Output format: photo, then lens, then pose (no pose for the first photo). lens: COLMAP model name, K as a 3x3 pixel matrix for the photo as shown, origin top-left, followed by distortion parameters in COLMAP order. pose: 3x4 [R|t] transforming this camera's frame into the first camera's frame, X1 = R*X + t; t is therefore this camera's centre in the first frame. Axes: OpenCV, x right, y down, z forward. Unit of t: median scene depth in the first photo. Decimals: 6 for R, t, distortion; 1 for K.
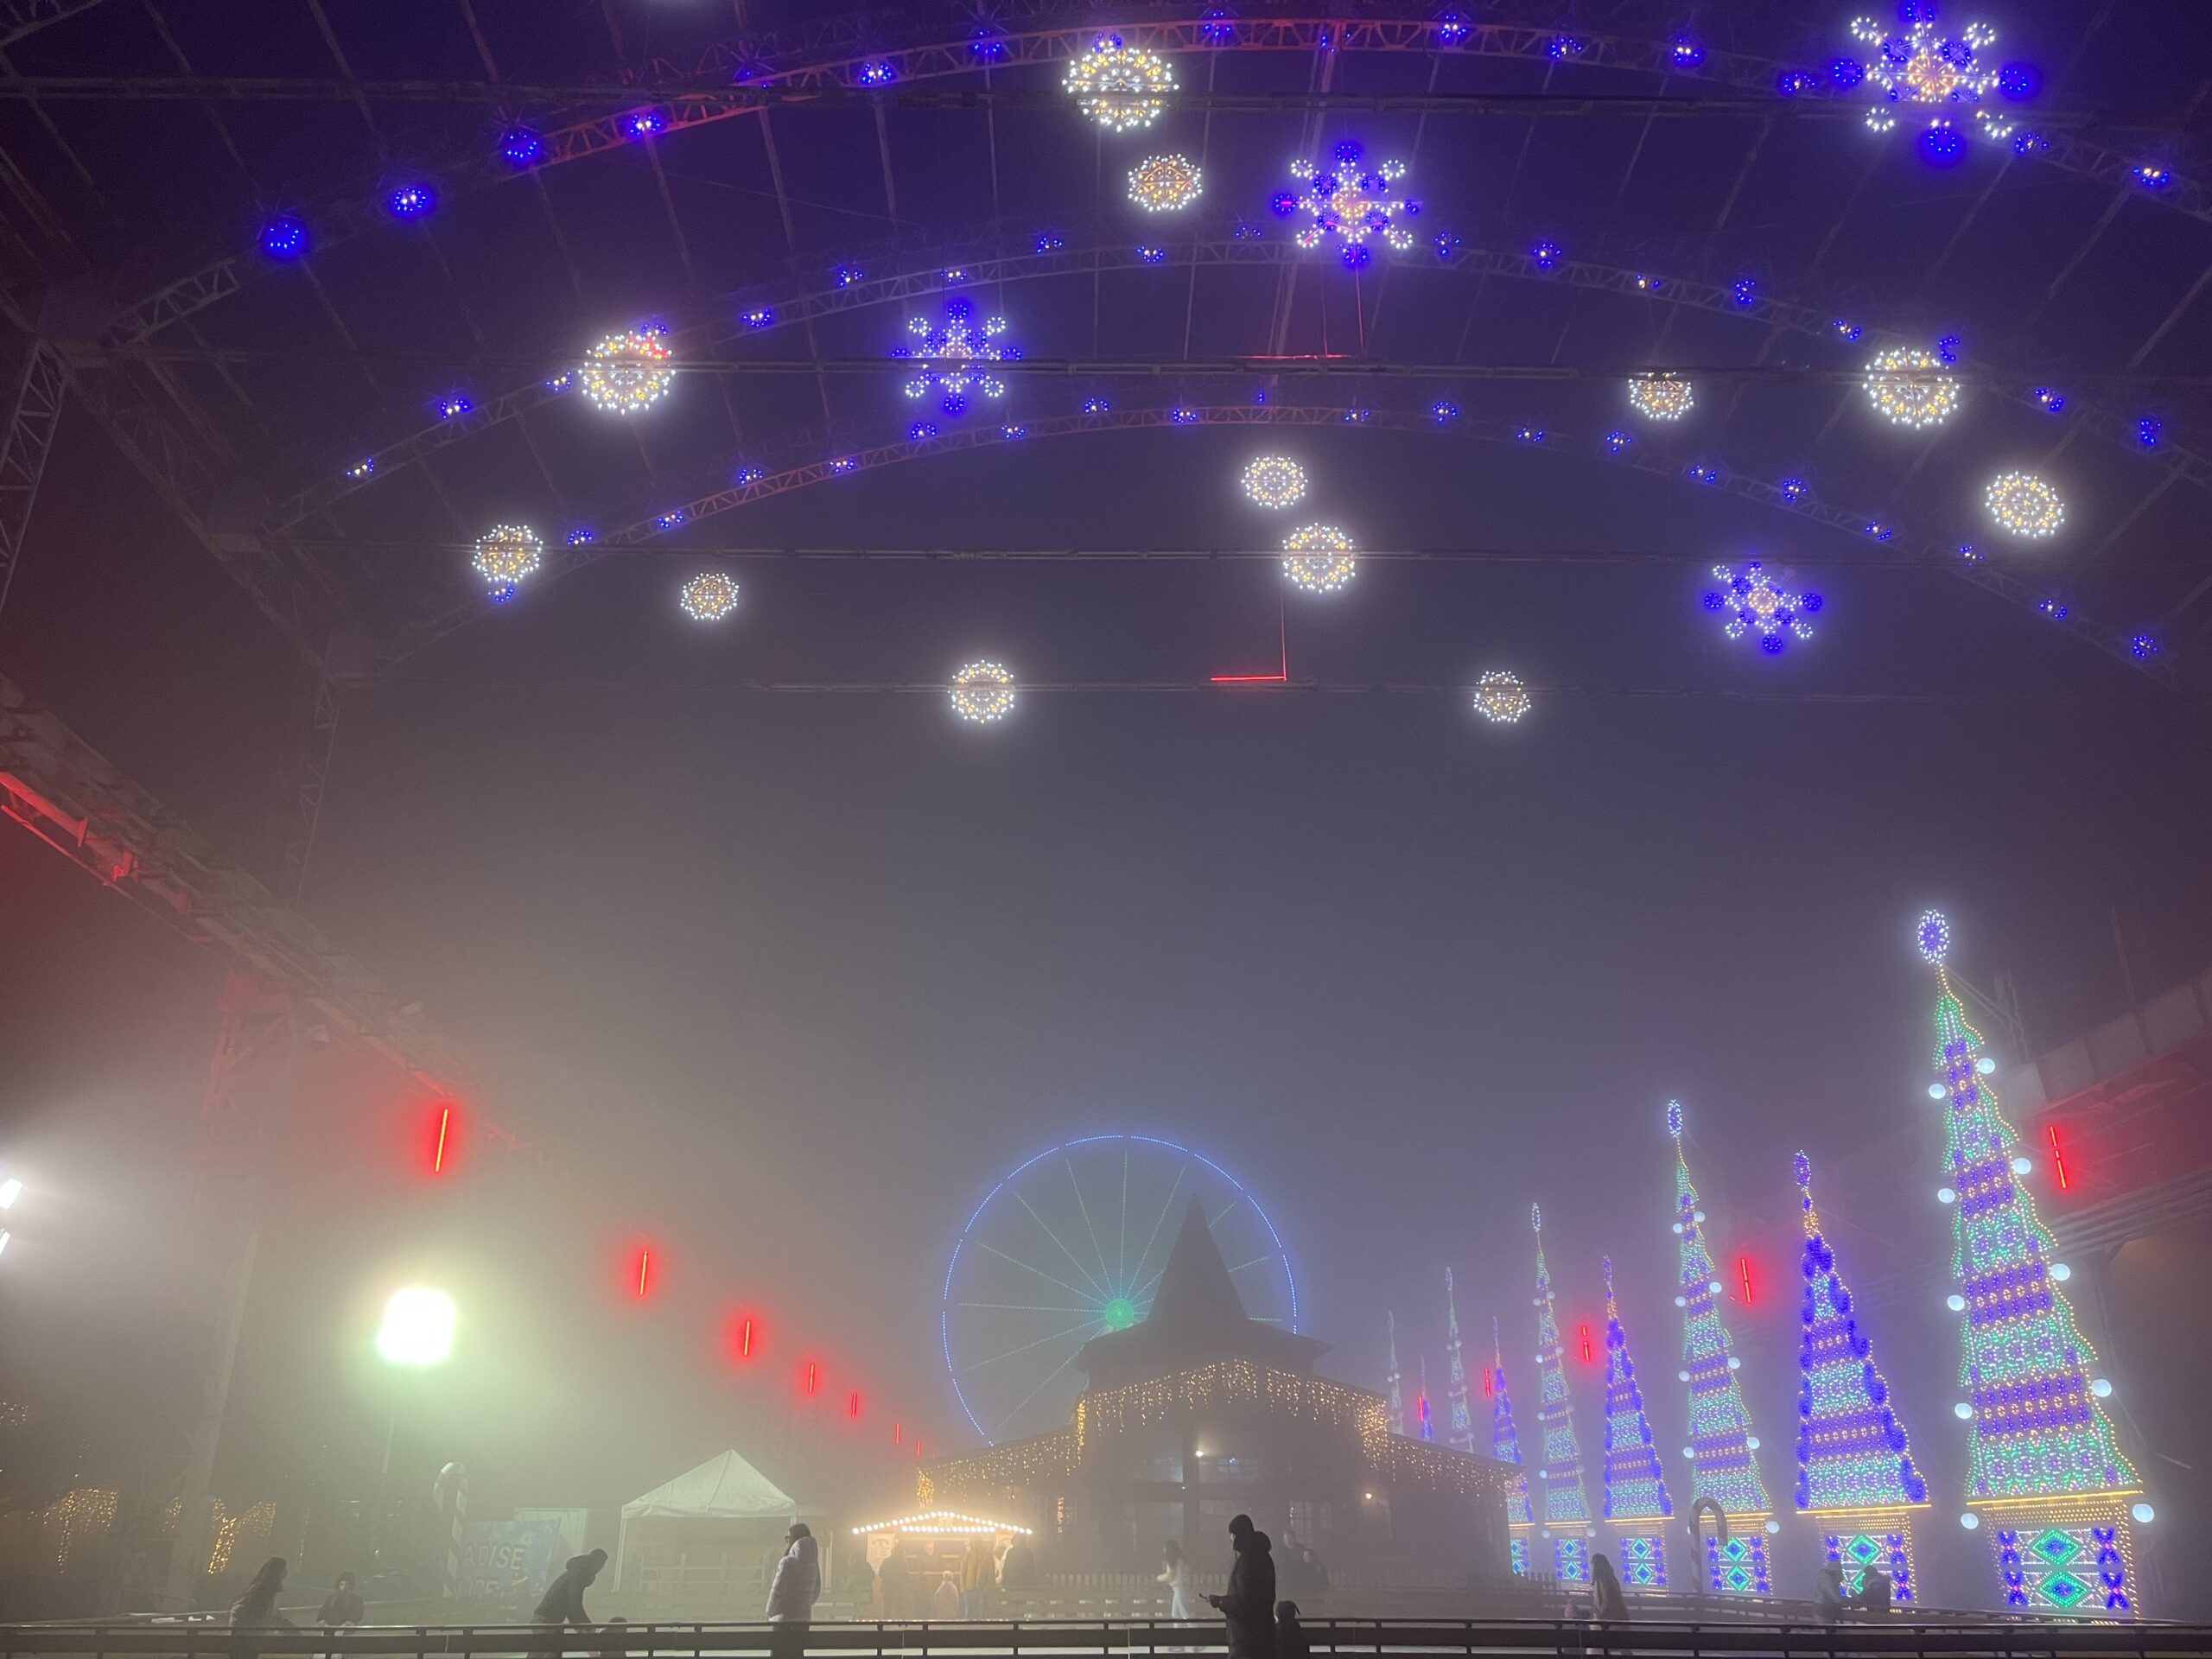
lens RADIAL K [[1676.3, 0, 1103.3], [0, 1676.3, 782.0], [0, 0, 1]] dist [0.067873, -0.098853]
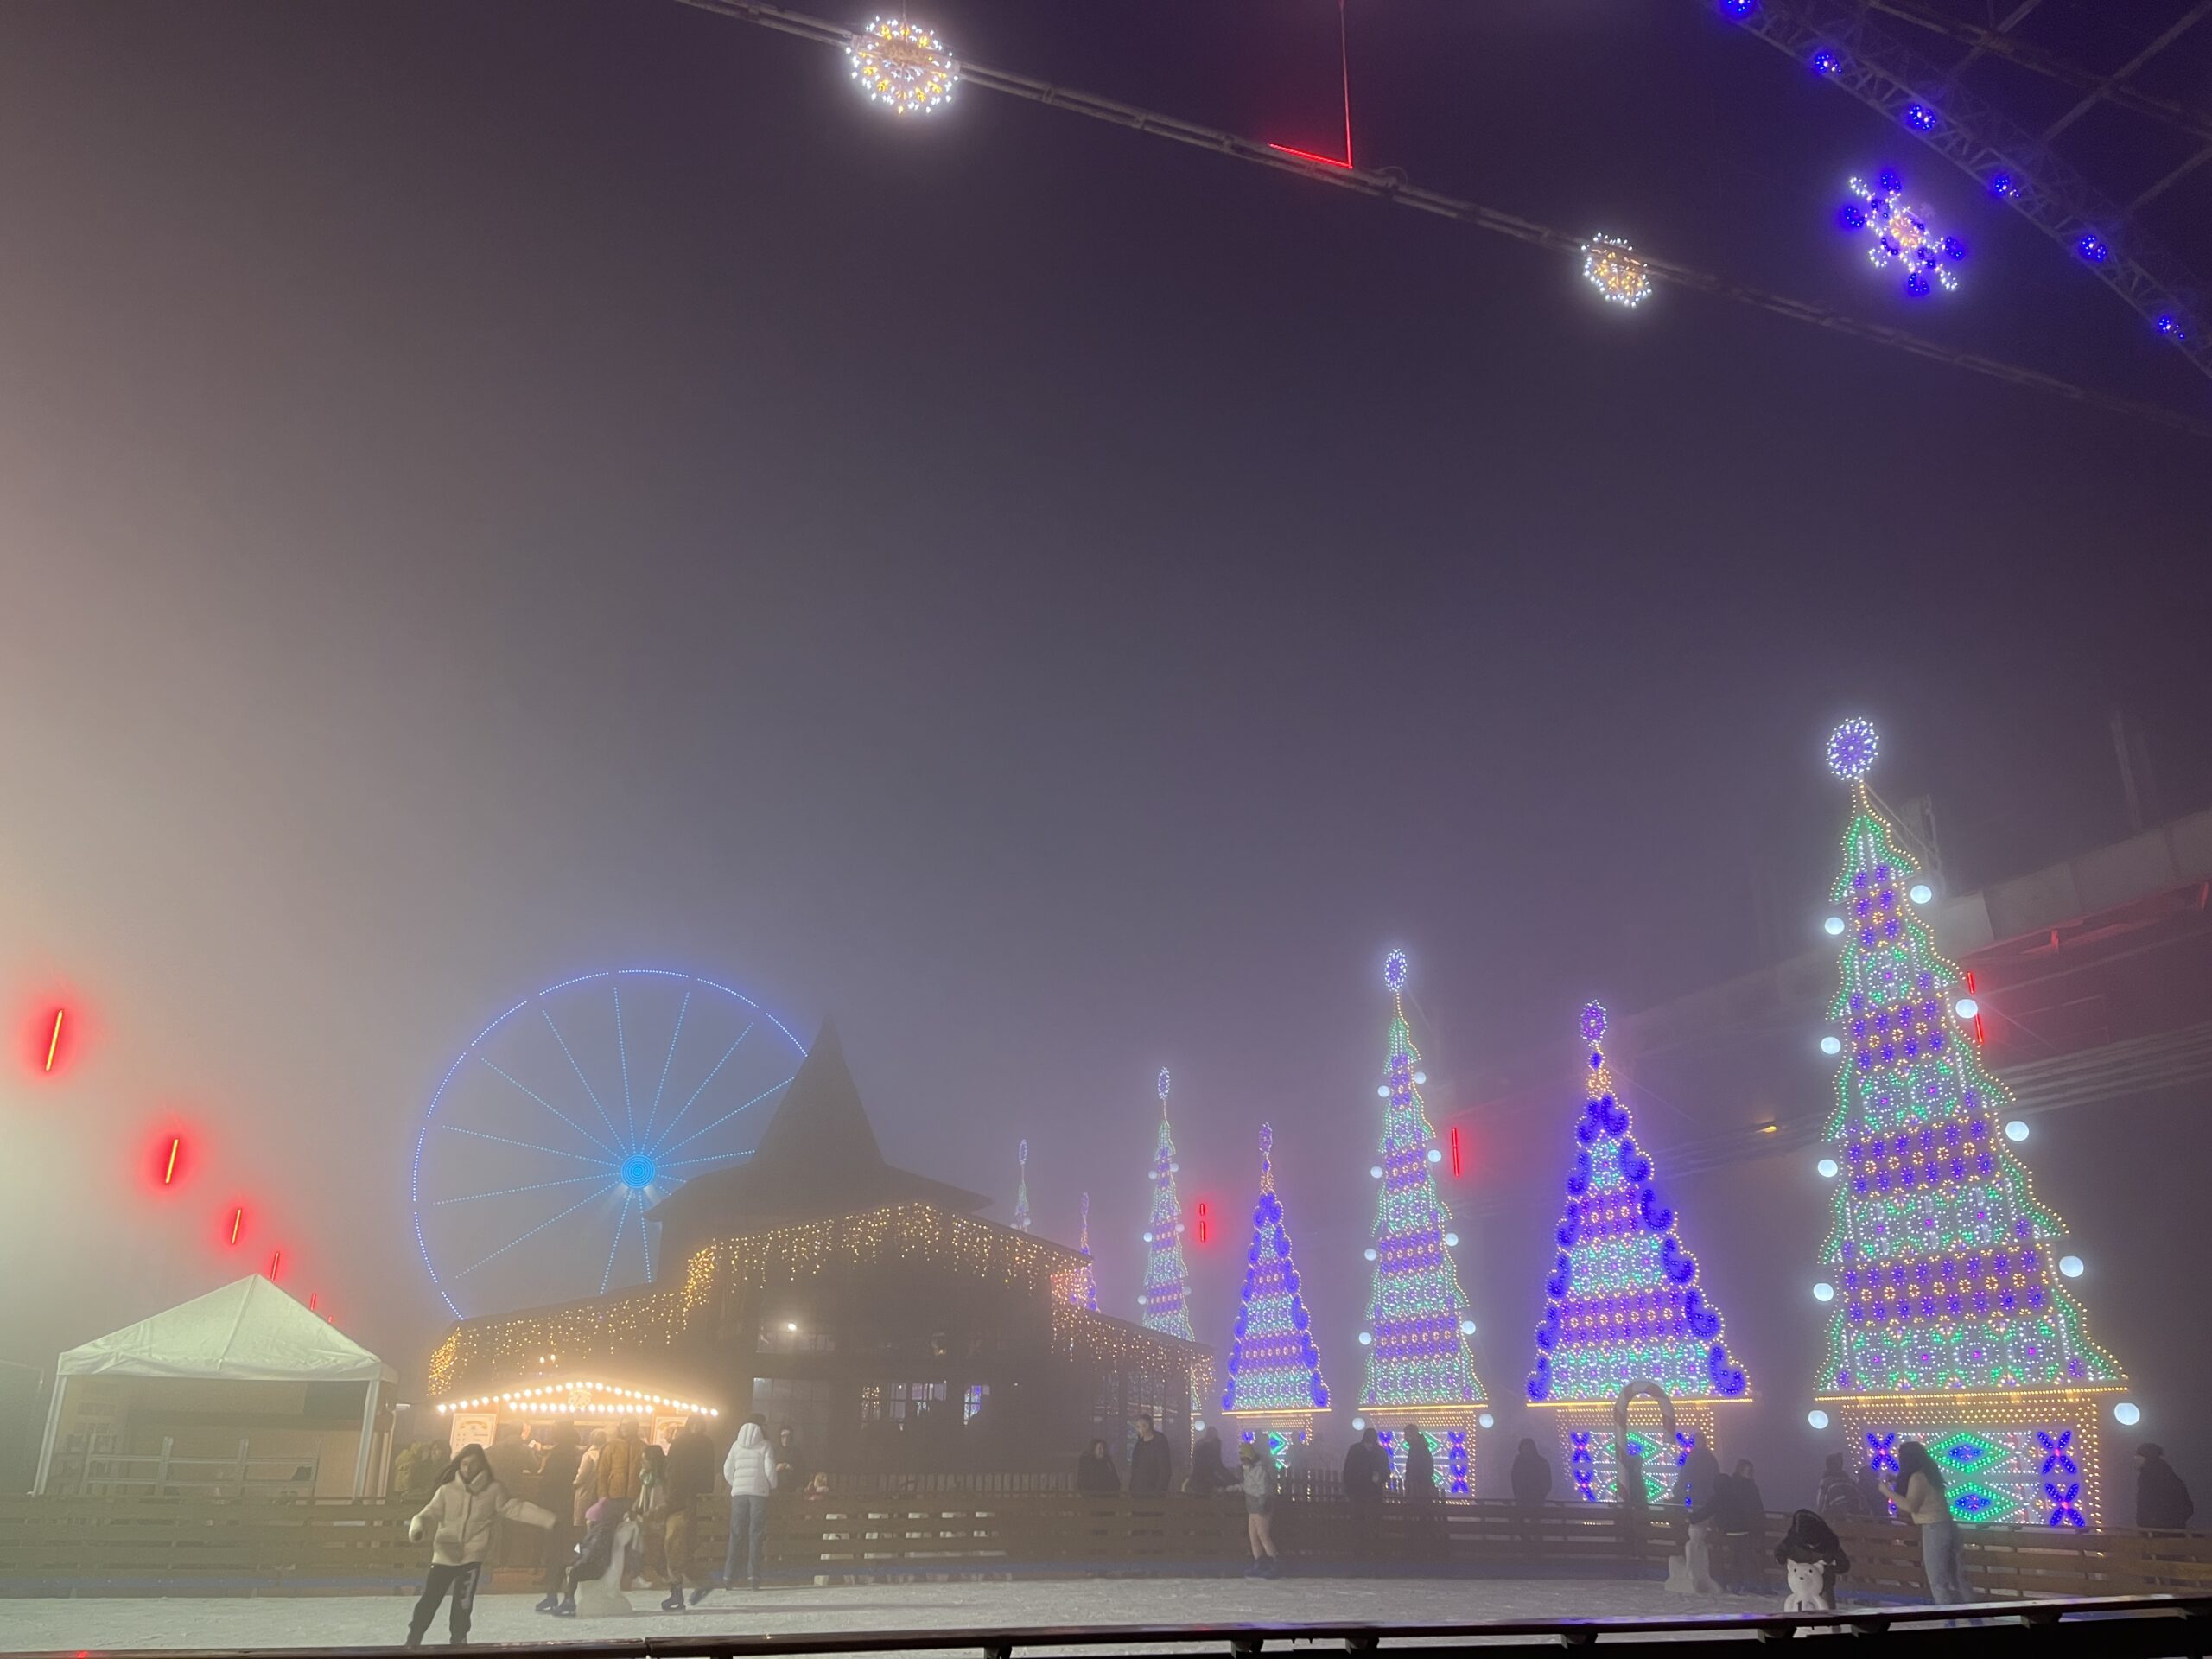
lens RADIAL K [[1676.3, 0, 1103.3], [0, 1676.3, 782.0], [0, 0, 1]] dist [0.067873, -0.098853]
pose [[0.943434, 0.130175, 0.304938, -0.130133], [-0.145907, 0.988865, 0.029278, 0.145026], [-0.297731, -0.072114, 0.951922, 0.314933]]
